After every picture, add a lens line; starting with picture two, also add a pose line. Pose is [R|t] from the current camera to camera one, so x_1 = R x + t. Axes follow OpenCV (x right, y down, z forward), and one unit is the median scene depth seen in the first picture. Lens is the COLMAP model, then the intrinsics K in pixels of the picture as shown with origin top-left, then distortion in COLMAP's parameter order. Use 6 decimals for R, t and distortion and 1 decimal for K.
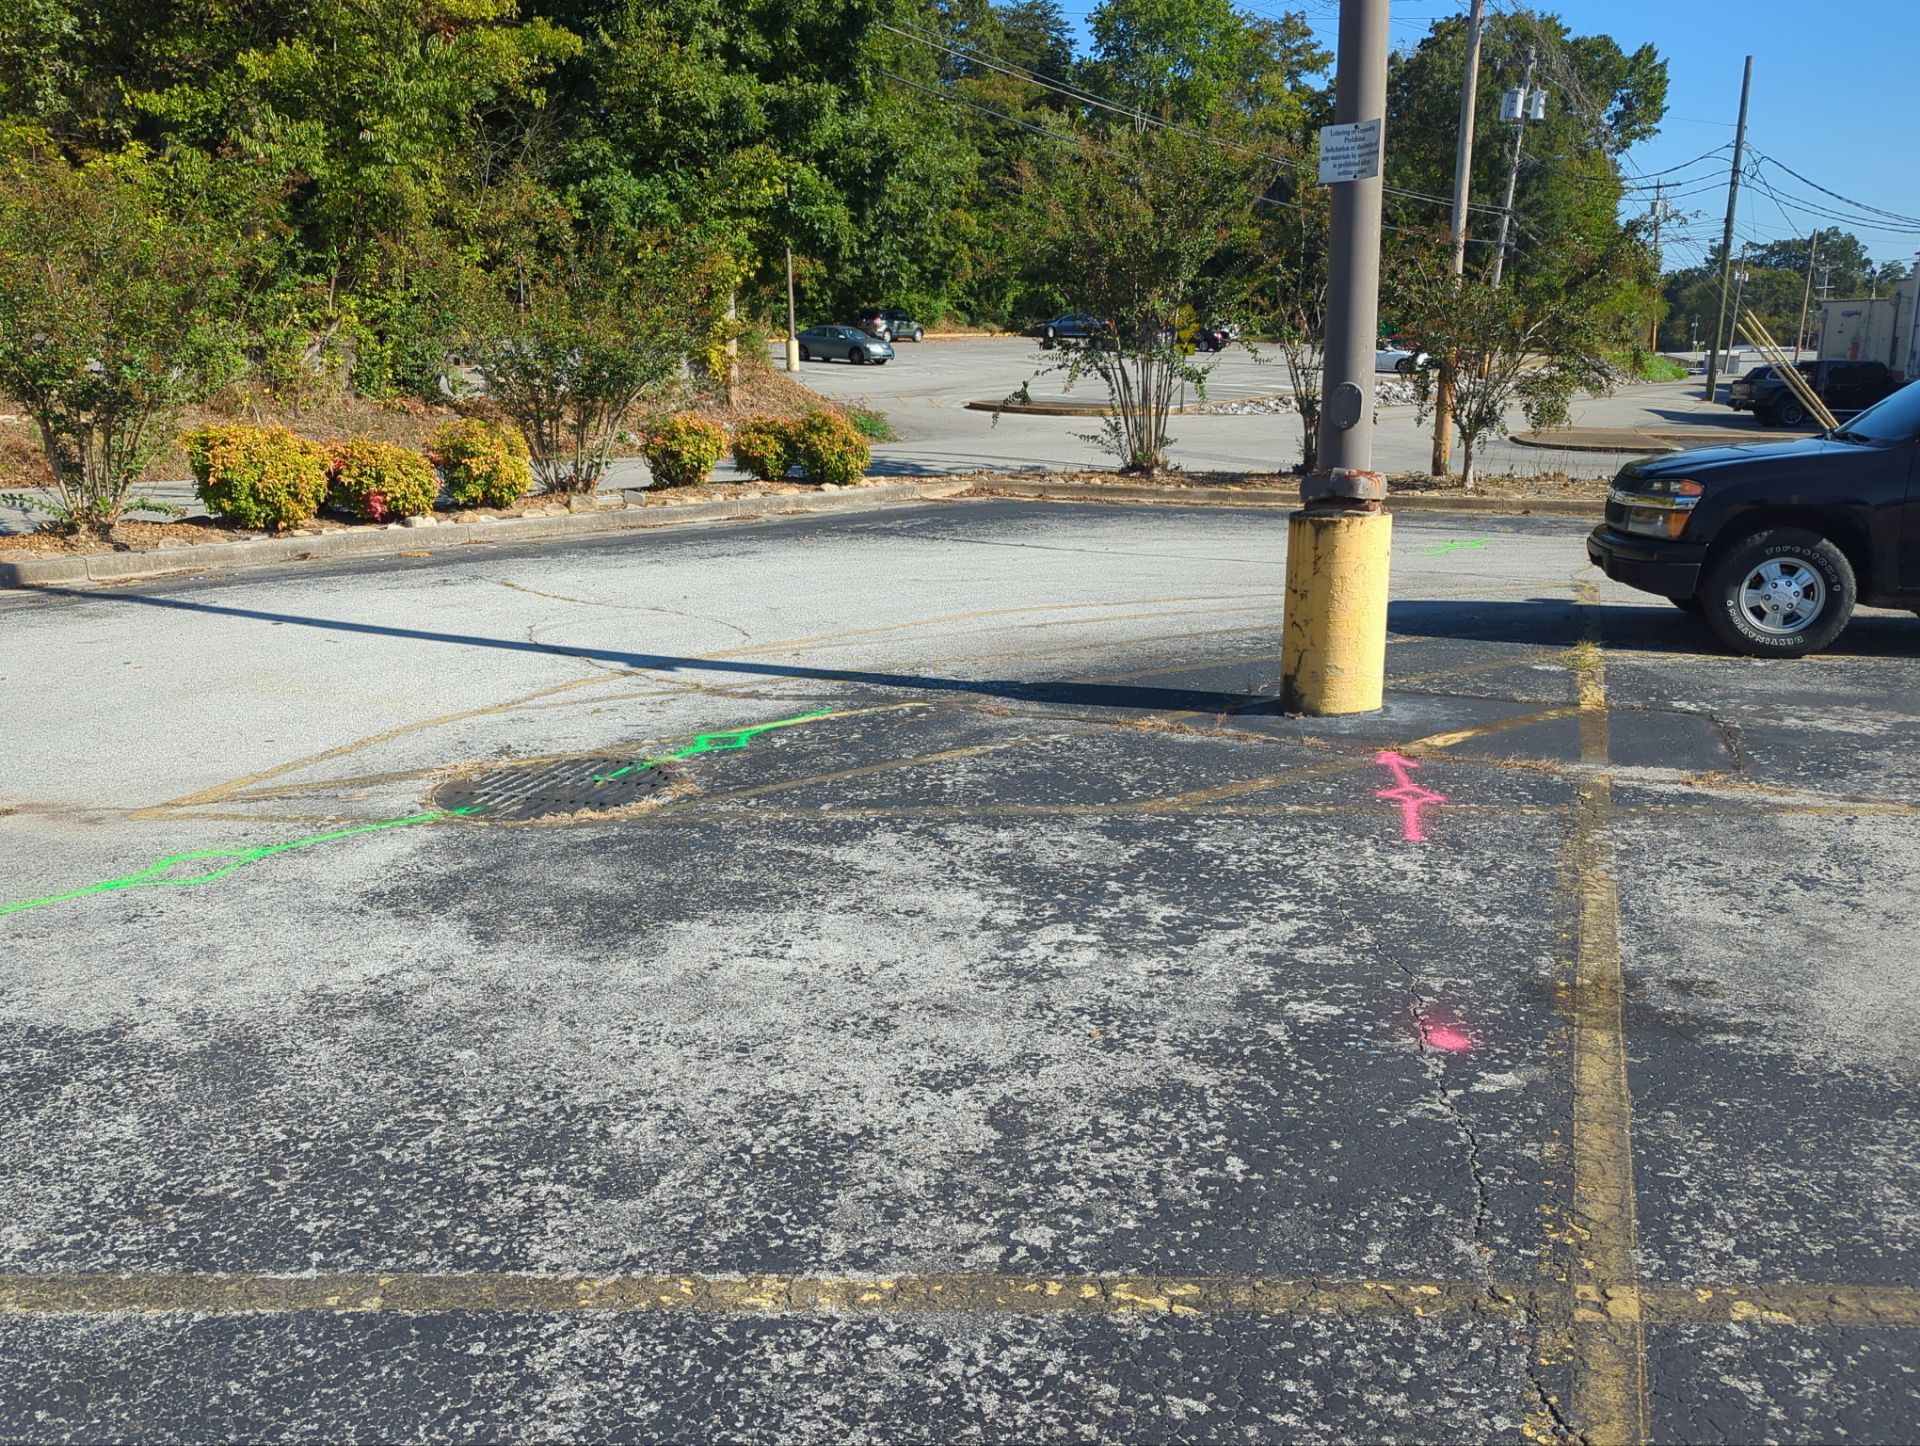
lens RADIAL K [[1580.3, 0, 947.0], [0, 1580.3, 719.0], [0, 0, 1]] dist [0.059134, -0.058043]
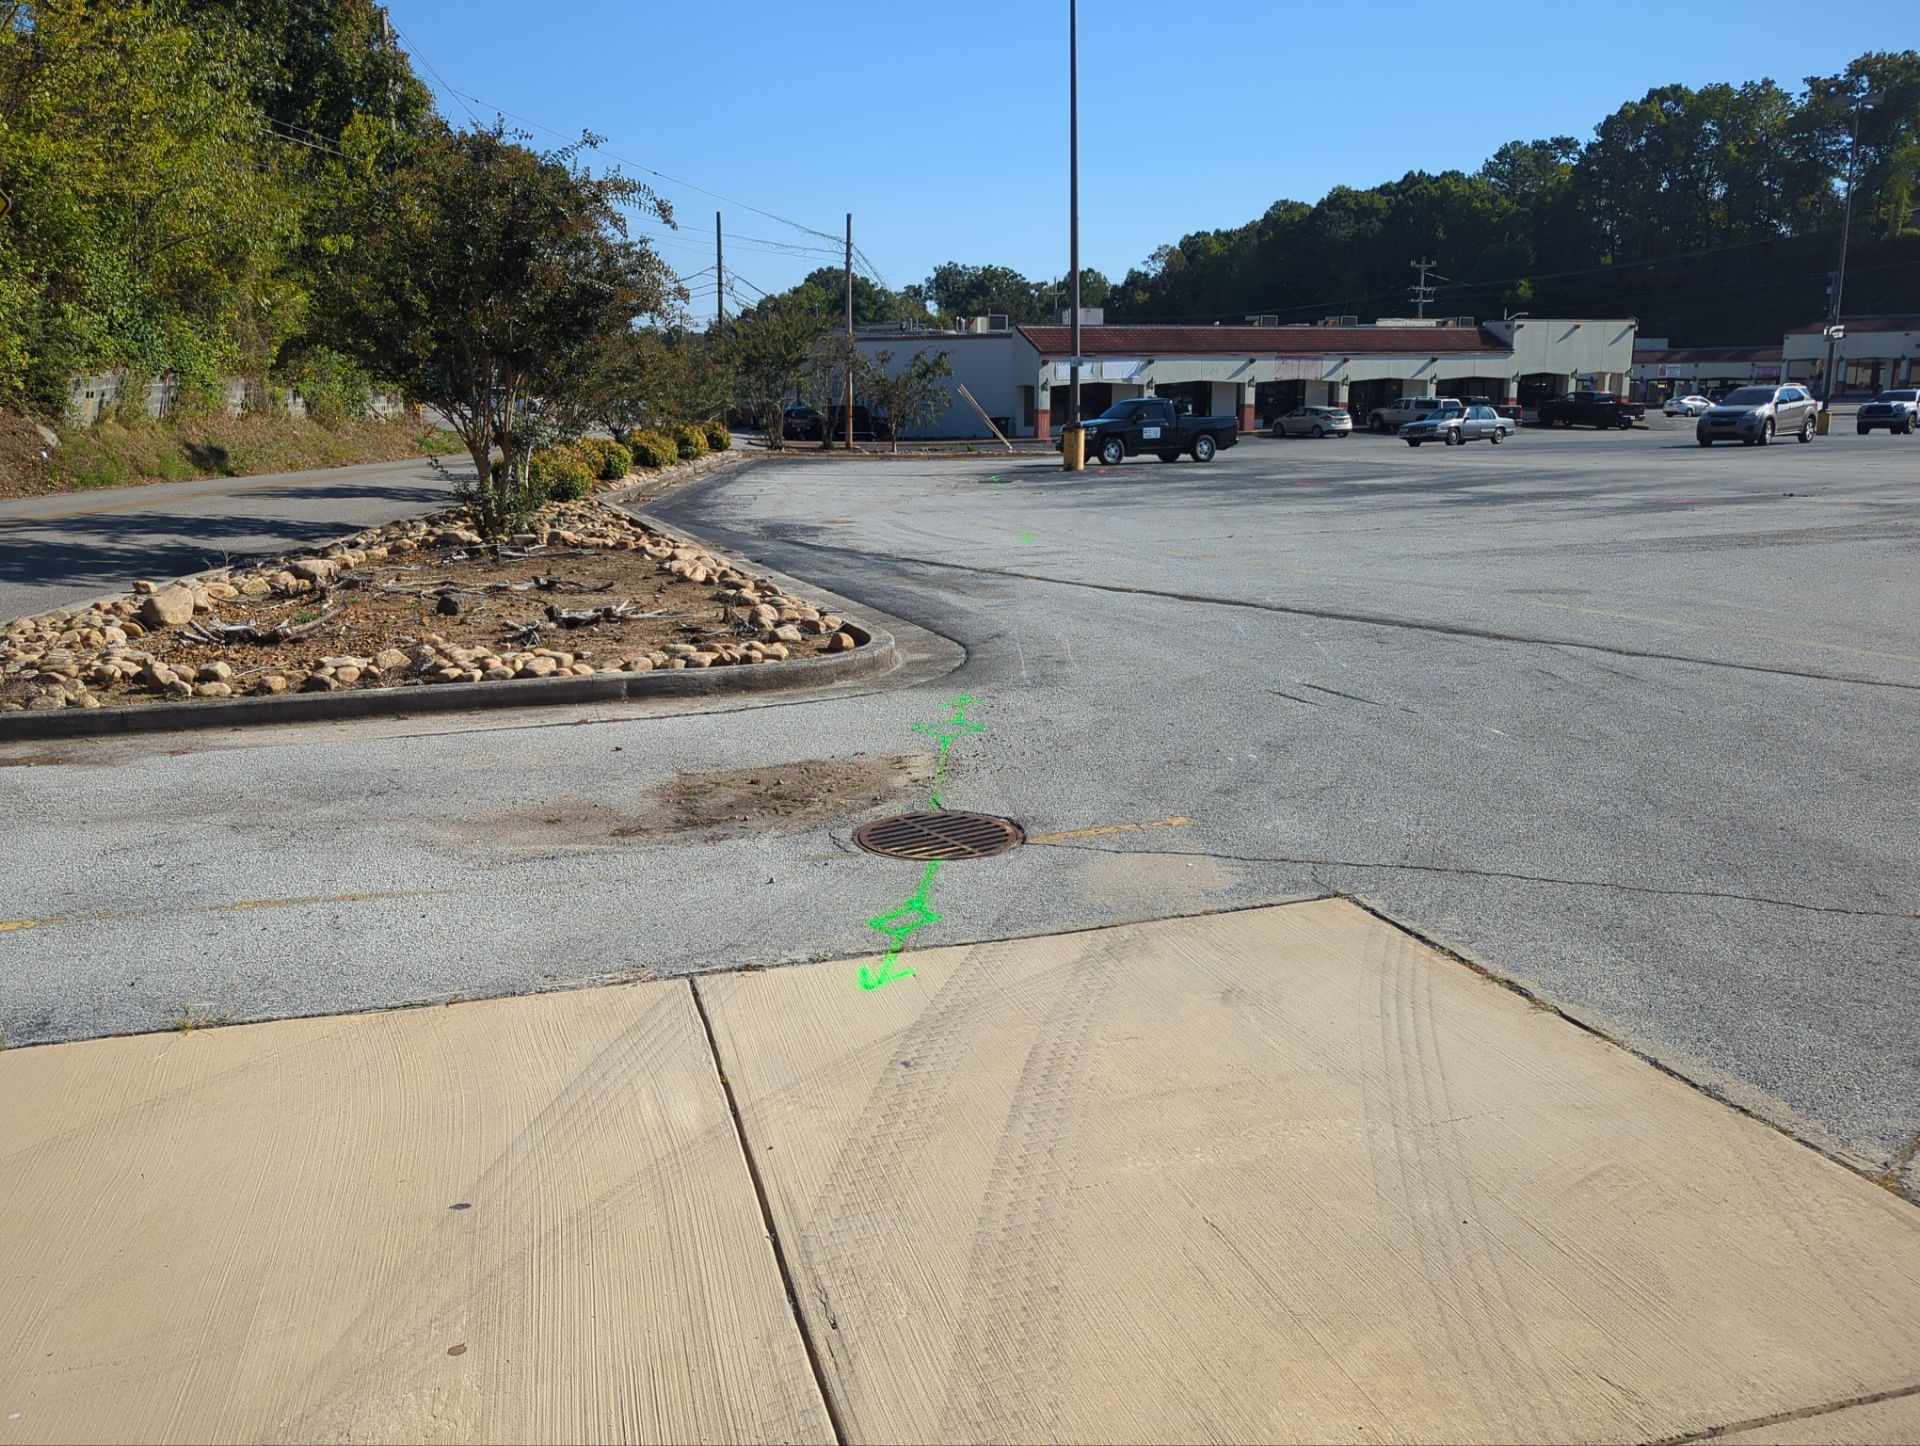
lens RADIAL K [[1580.3, 0, 959.4], [0, 1580.3, 730.5], [0, 0, 1]] dist [0.059134, -0.058043]
pose [[0.746182, -0.134760, 0.651960, -0.970748], [0.147839, 0.988389, 0.035095, 0.164742], [-0.649119, 0.070198, 0.757441, -0.711549]]
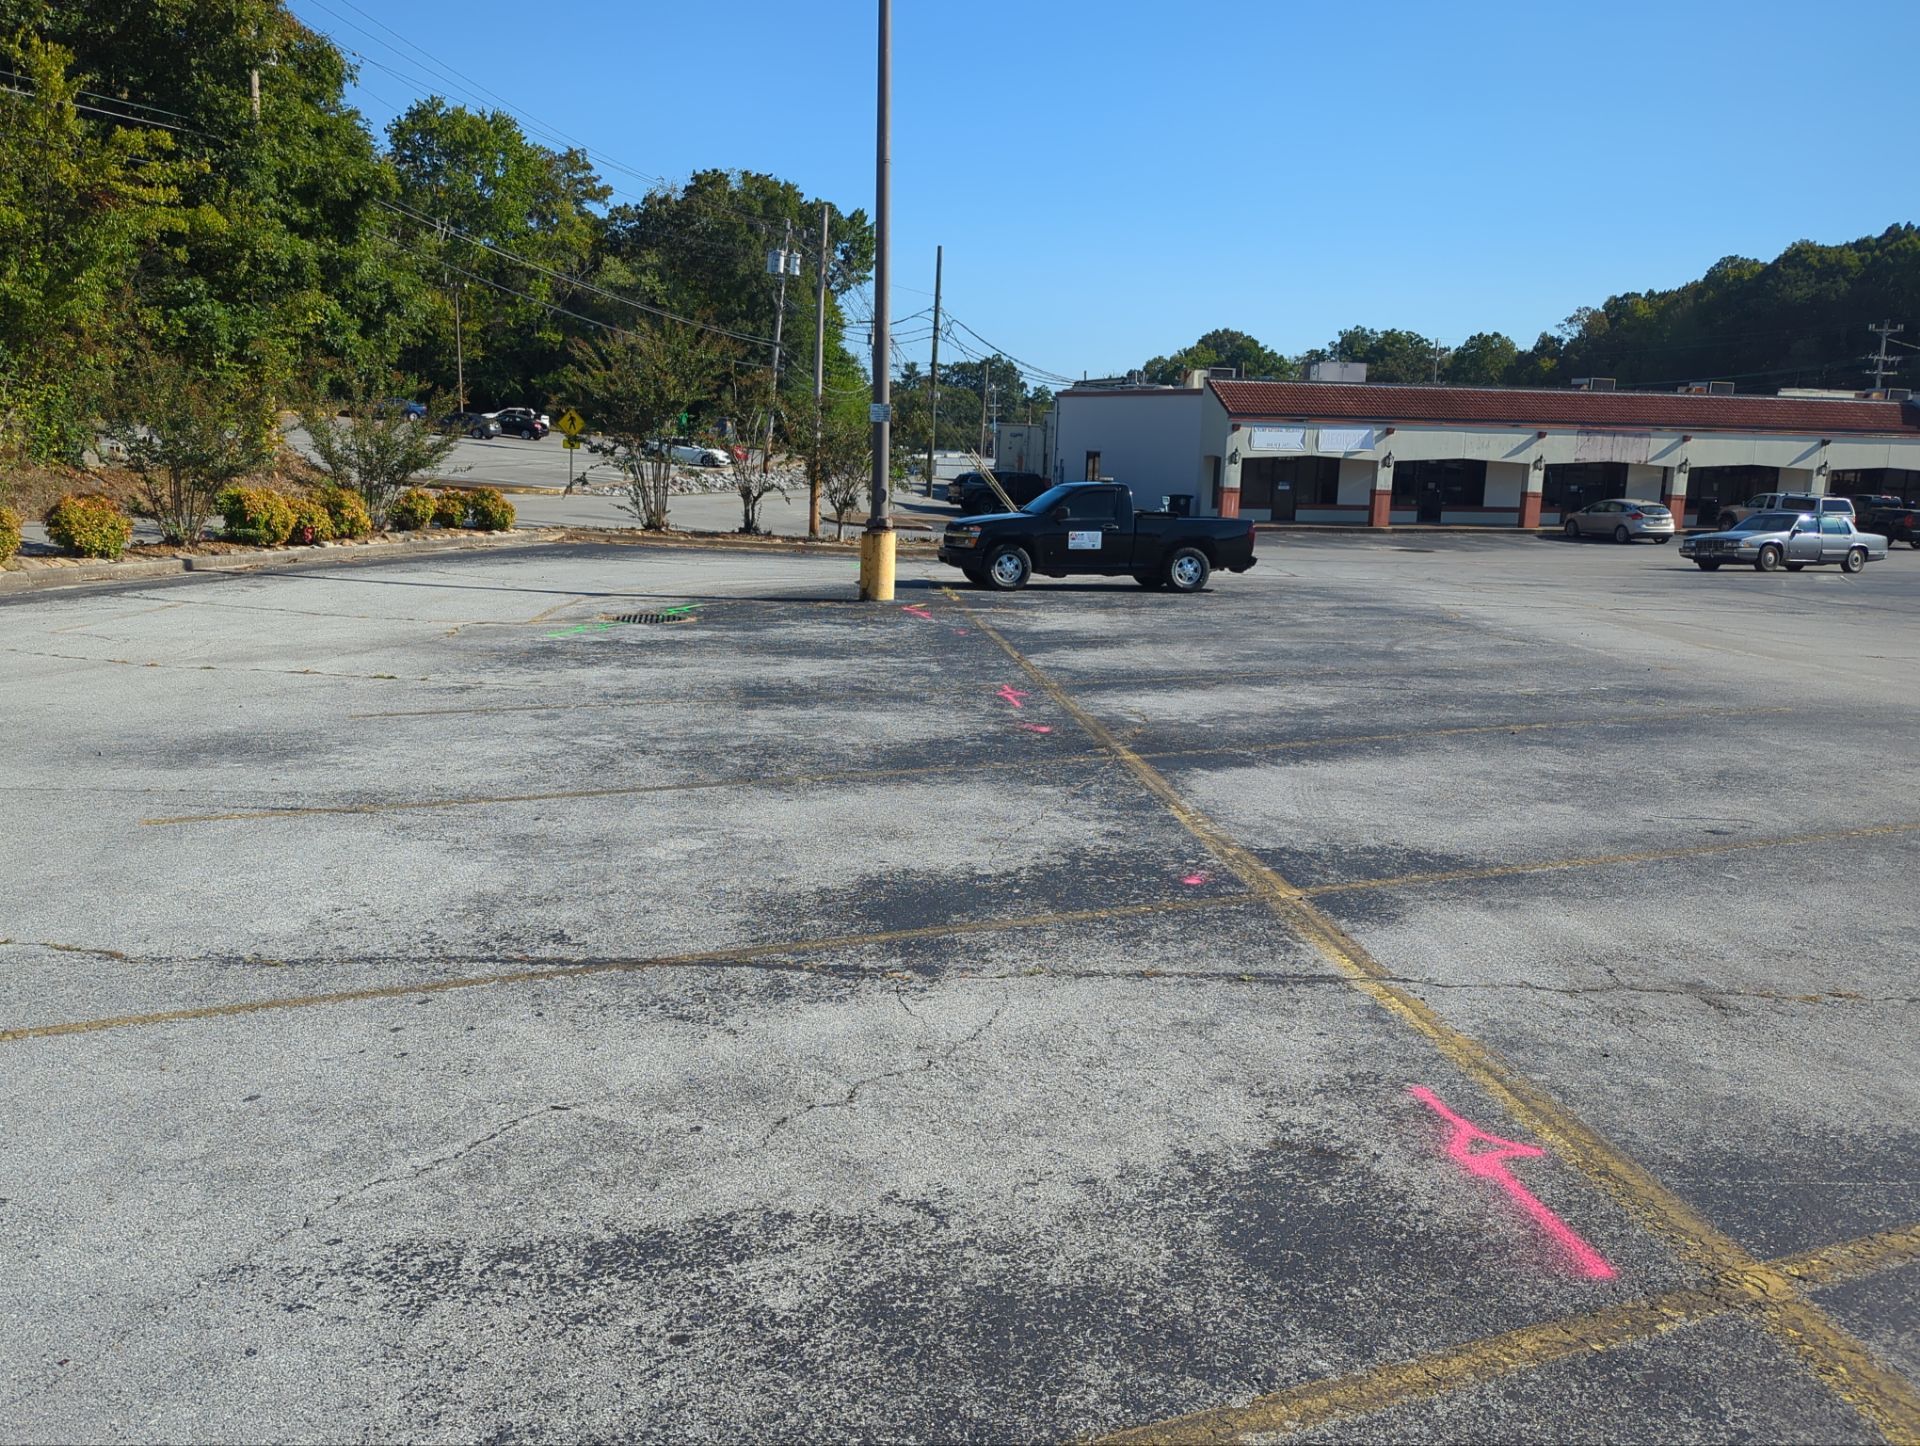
lens RADIAL K [[1580.3, 0, 950.0], [0, 1580.3, 731.4], [0, 0, 1]] dist [0.059134, -0.058043]
pose [[0.894581, -0.040911, 0.445030, -0.263364], [0.060076, 0.997771, -0.029039, 0.091843], [-0.442850, 0.052714, 0.895045, -0.458622]]
